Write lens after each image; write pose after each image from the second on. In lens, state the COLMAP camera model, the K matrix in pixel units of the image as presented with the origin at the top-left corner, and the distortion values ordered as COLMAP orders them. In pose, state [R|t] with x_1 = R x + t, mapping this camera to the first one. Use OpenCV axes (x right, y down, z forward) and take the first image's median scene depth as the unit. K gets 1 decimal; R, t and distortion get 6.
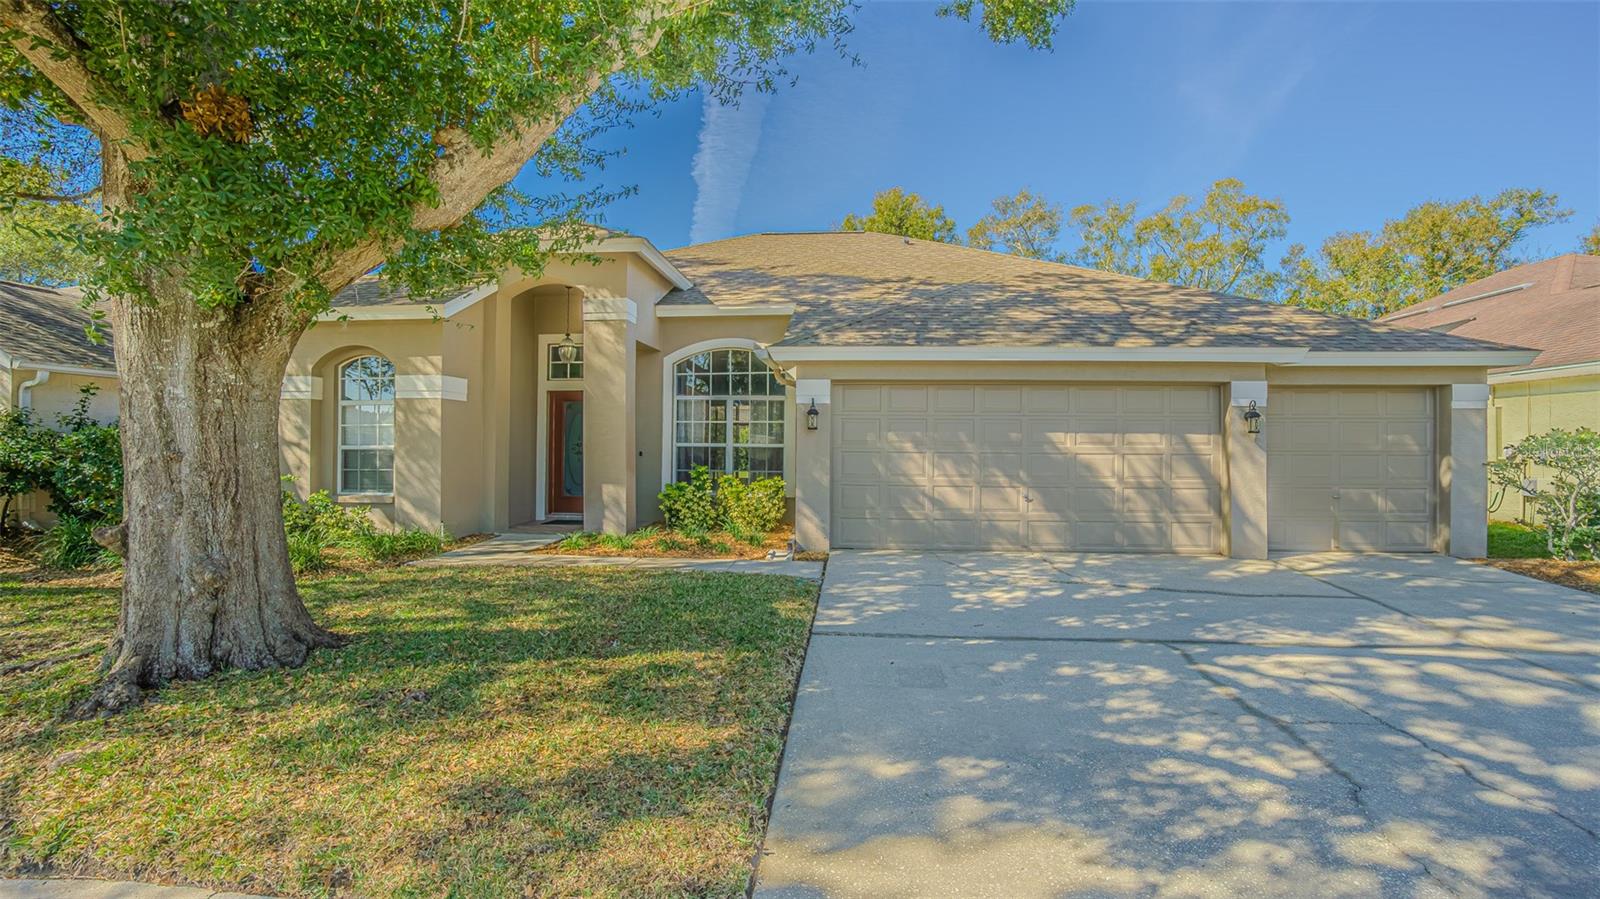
lens RADIAL K [[693.6, 0, 804.9], [0, 693.6, 440.0], [0, 0, 1]] dist [-0.061746, 0.026790]
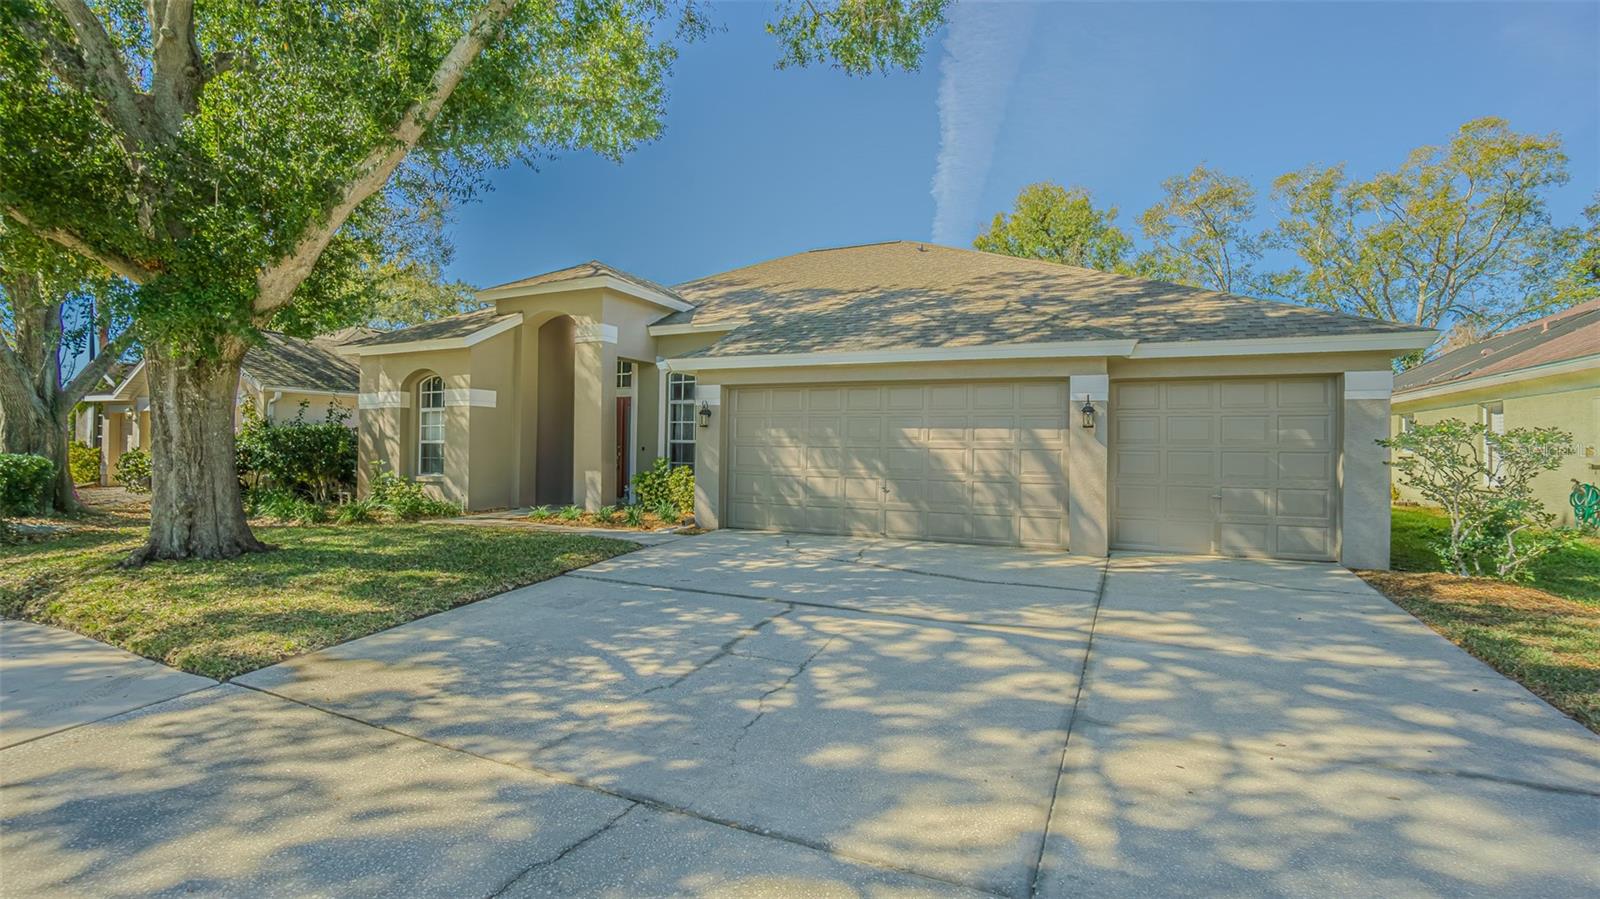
lens RADIAL K [[693.6, 0, 804.9], [0, 693.6, 440.0], [0, 0, 1]] dist [-0.061746, 0.026790]
pose [[0.944822, 0.001239, -0.327583, 0.566150], [-0.002938, 0.999985, -0.004693, 0.013005], [0.327572, 0.005397, 0.944811, -0.076923]]
